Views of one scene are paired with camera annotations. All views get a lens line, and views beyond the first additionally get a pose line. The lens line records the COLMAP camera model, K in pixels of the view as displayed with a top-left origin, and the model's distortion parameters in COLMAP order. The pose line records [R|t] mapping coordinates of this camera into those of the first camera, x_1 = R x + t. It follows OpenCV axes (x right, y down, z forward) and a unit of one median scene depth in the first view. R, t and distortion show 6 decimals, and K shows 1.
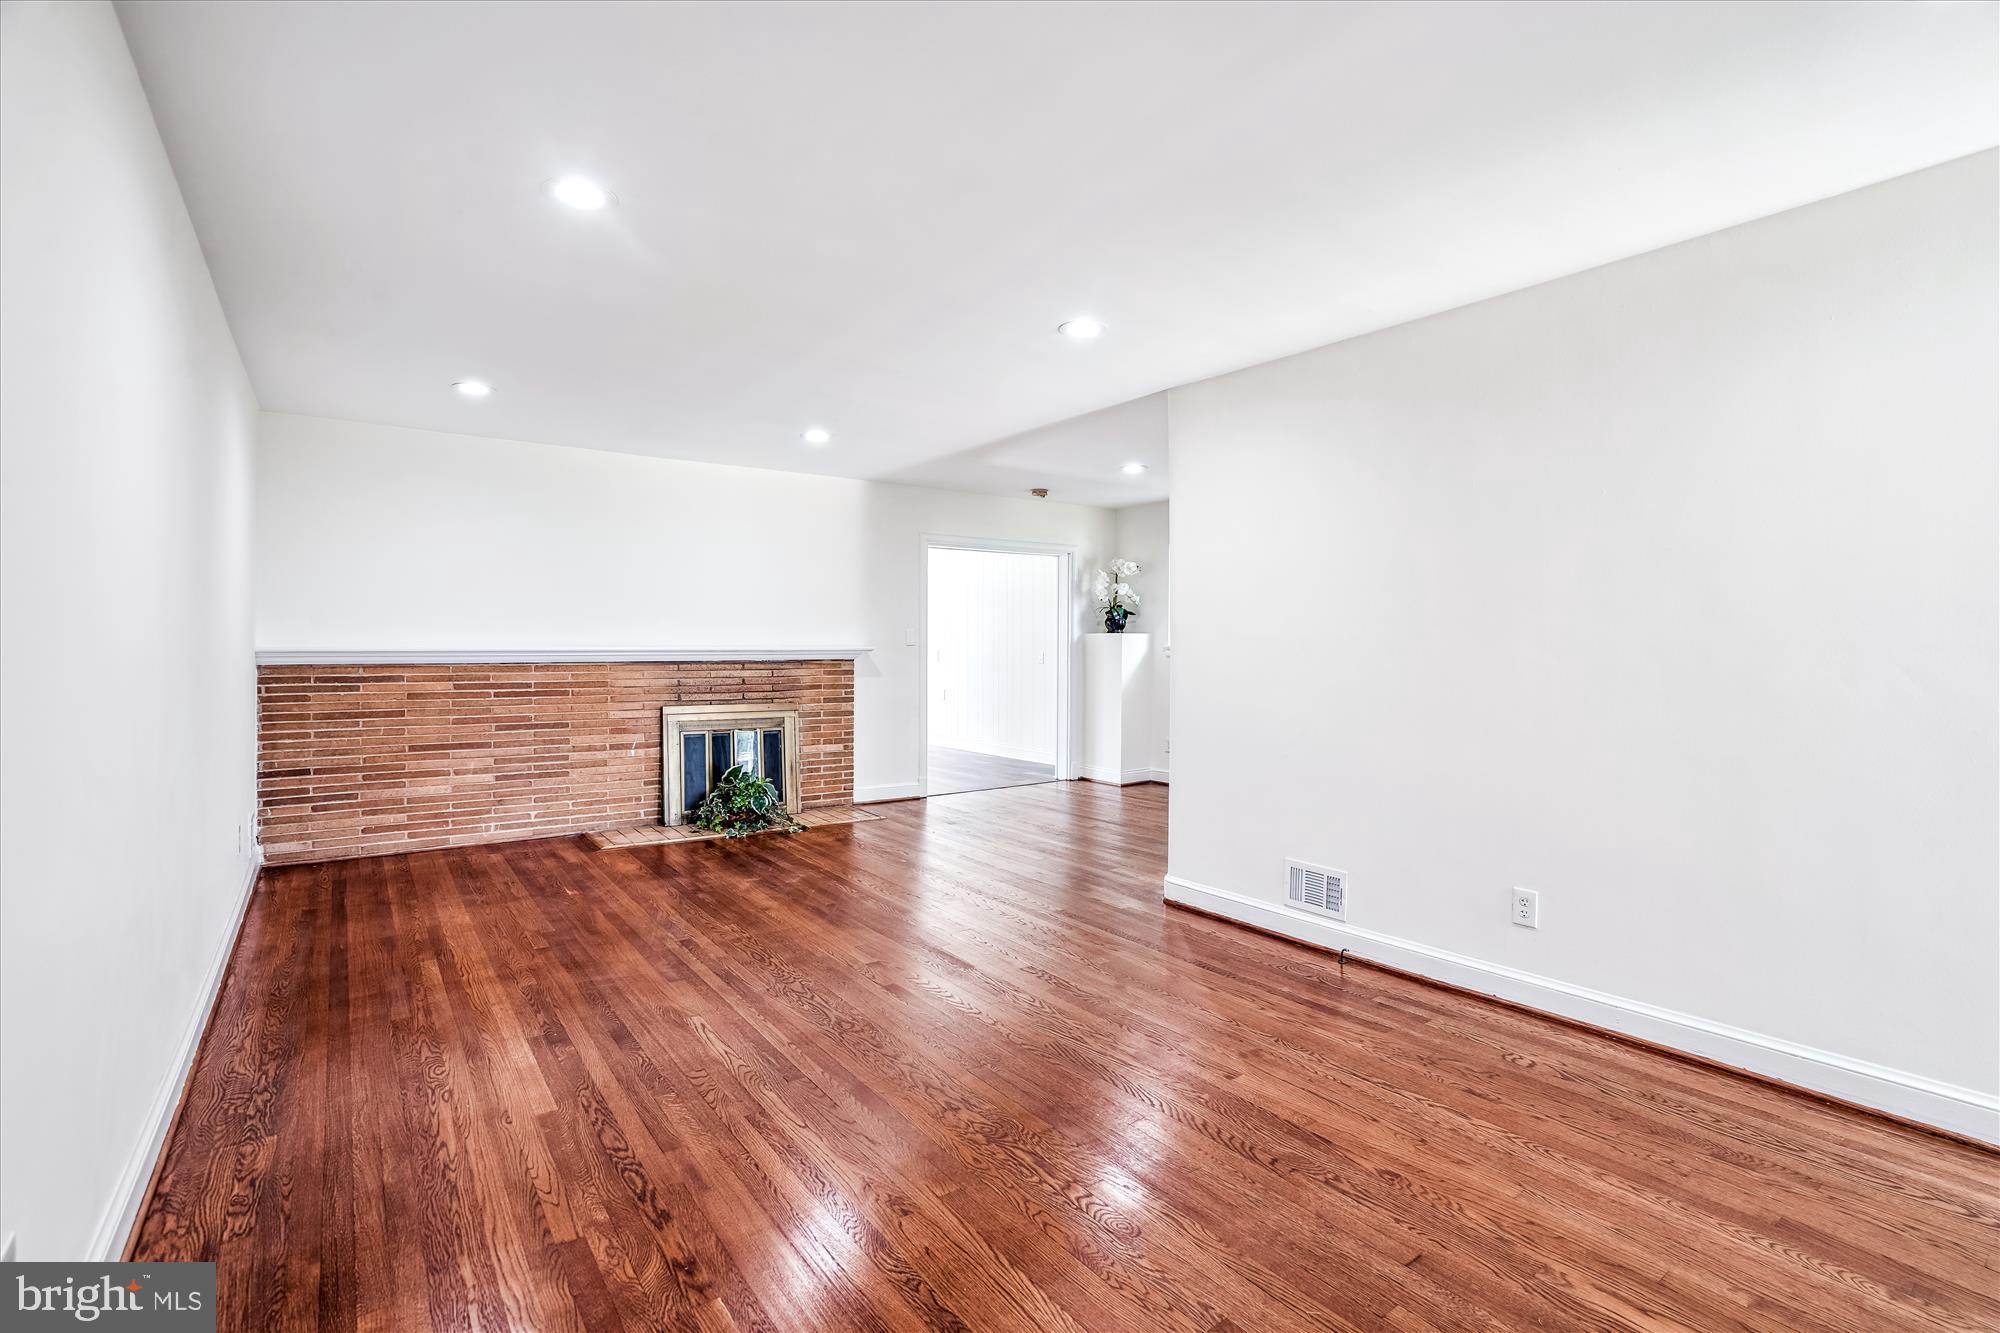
lens RADIAL K [[934.5, 0, 999.3], [0, 934.5, 651.1], [0, 0, 1]] dist [-0.002813, 0.000217]
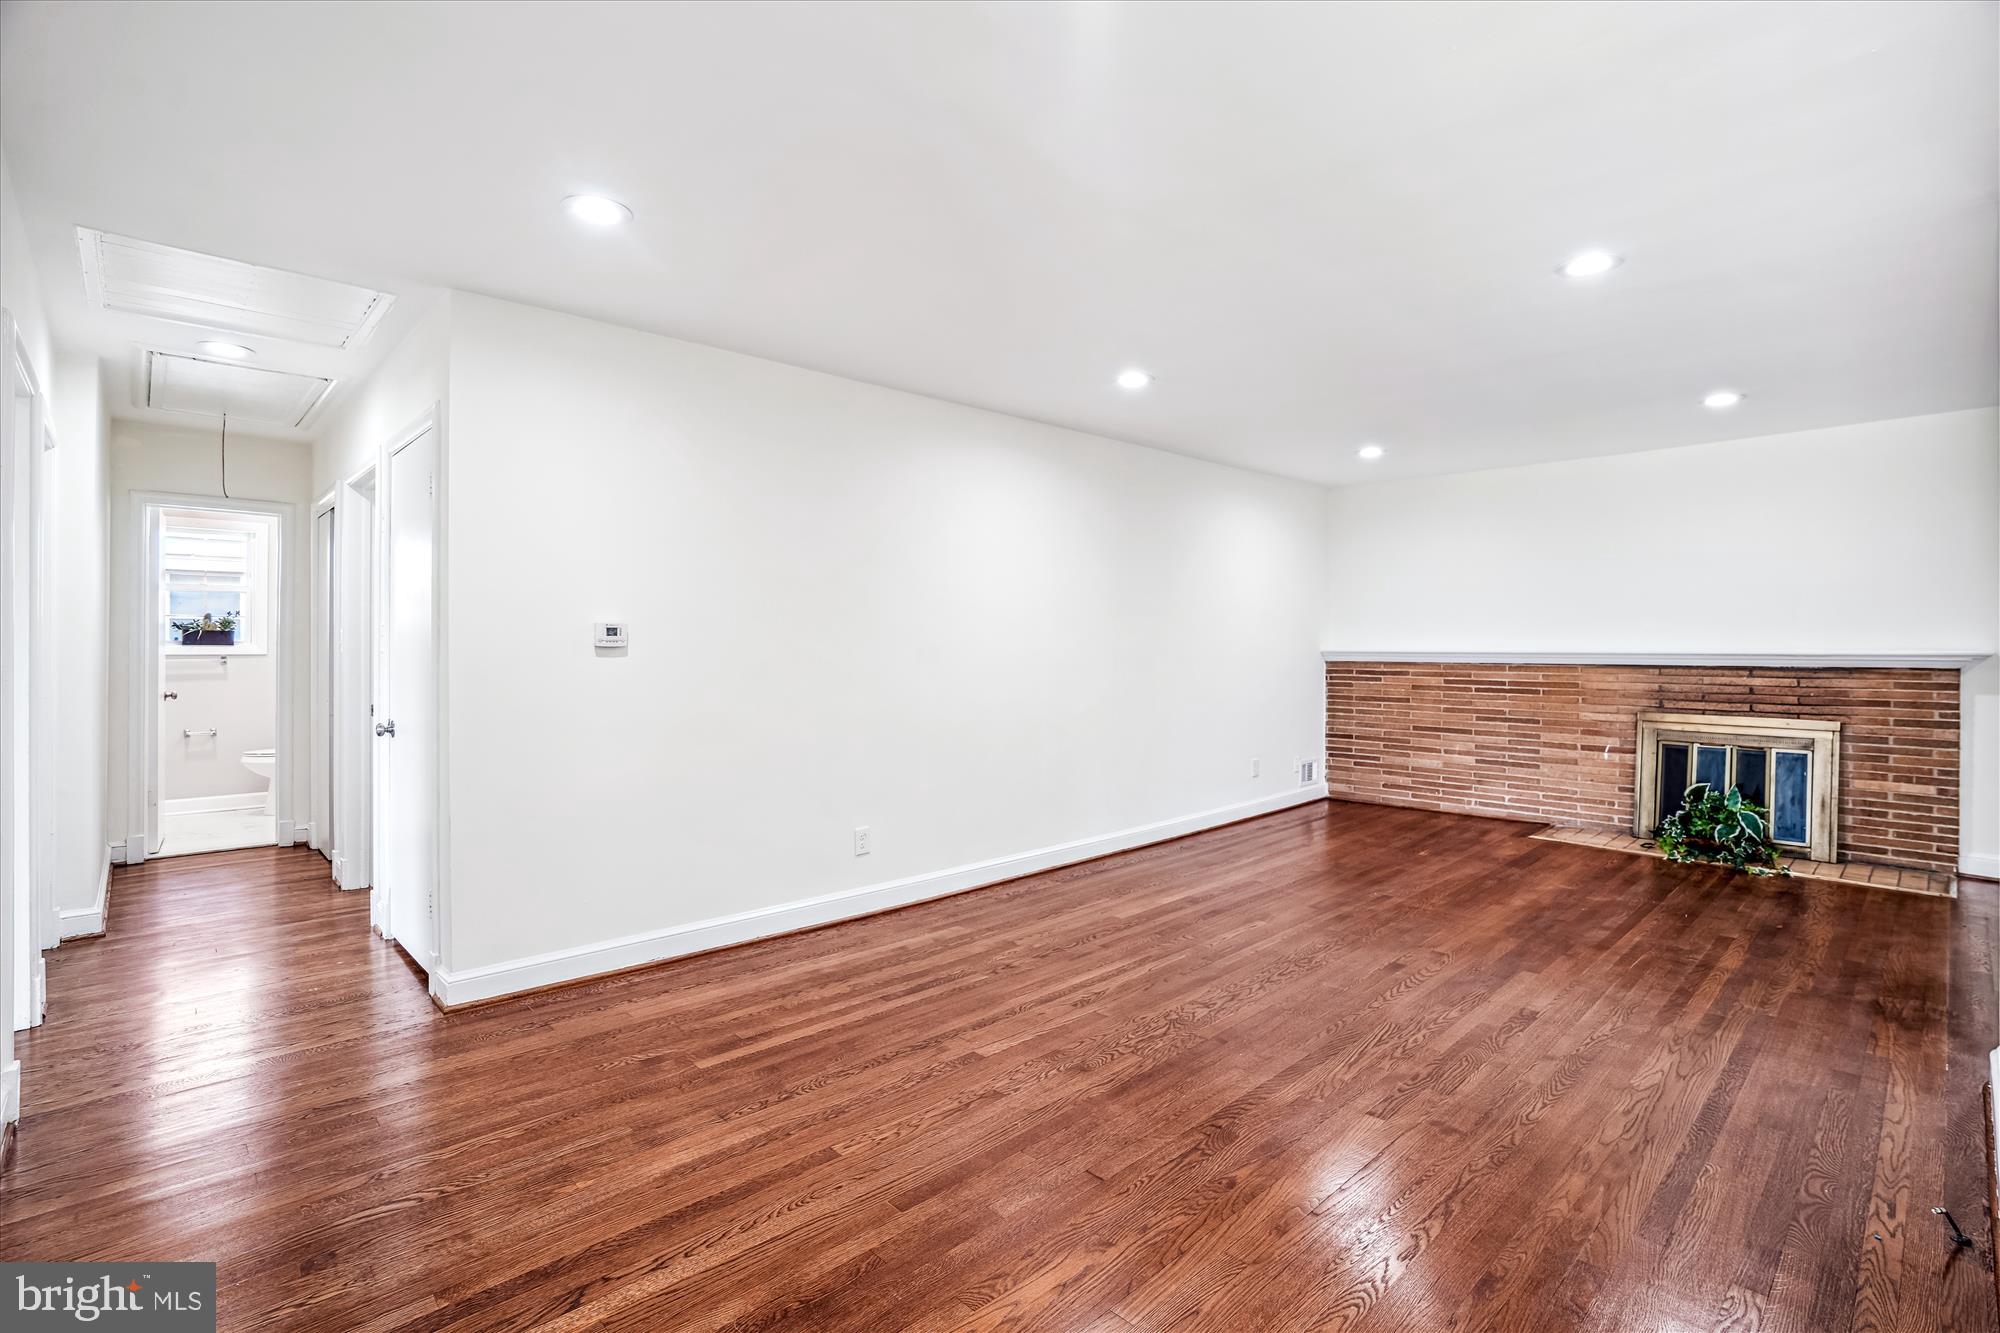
lens RADIAL K [[934.5, 0, 999.3], [0, 934.5, 651.1], [0, 0, 1]] dist [-0.002813, 0.000217]
pose [[0.154819, 0.004788, -0.987931, 0.510986], [-0.006143, 0.999974, 0.003884, -0.002841], [0.987924, 0.005468, 0.154845, 0.217611]]
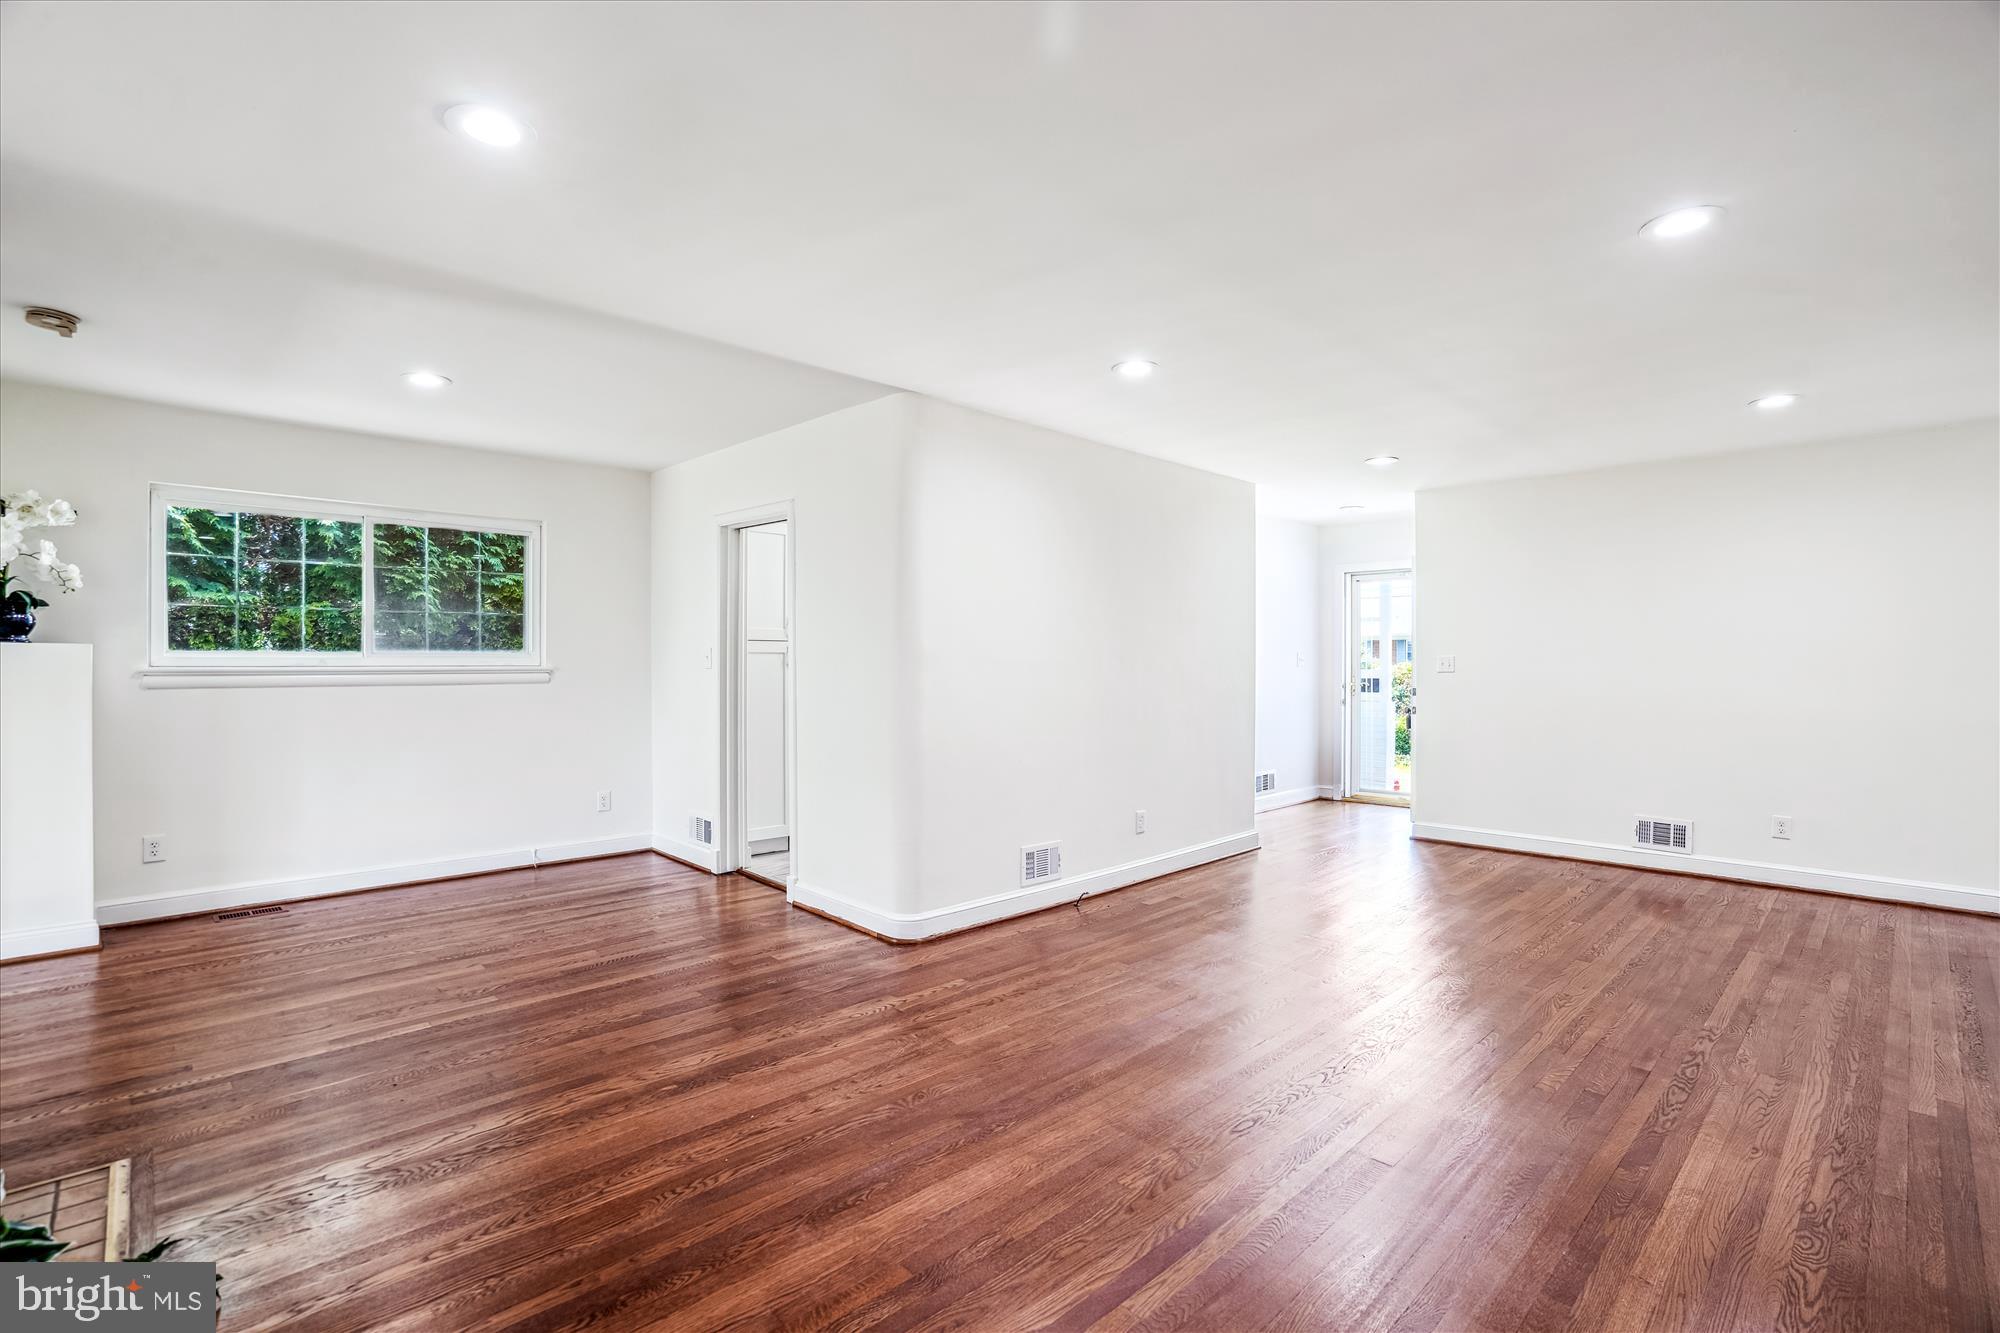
lens RADIAL K [[904.5, 0, 1000.0], [0, 904.5, 666.5], [0, 0, 1]] dist [-0.000236, 0.000128]
pose [[-0.158254, 0.003048, 0.987394, -0.565556], [0.007173, 0.999972, -0.001937, -0.007612], [-0.987372, 0.006776, -0.158272, 0.813311]]
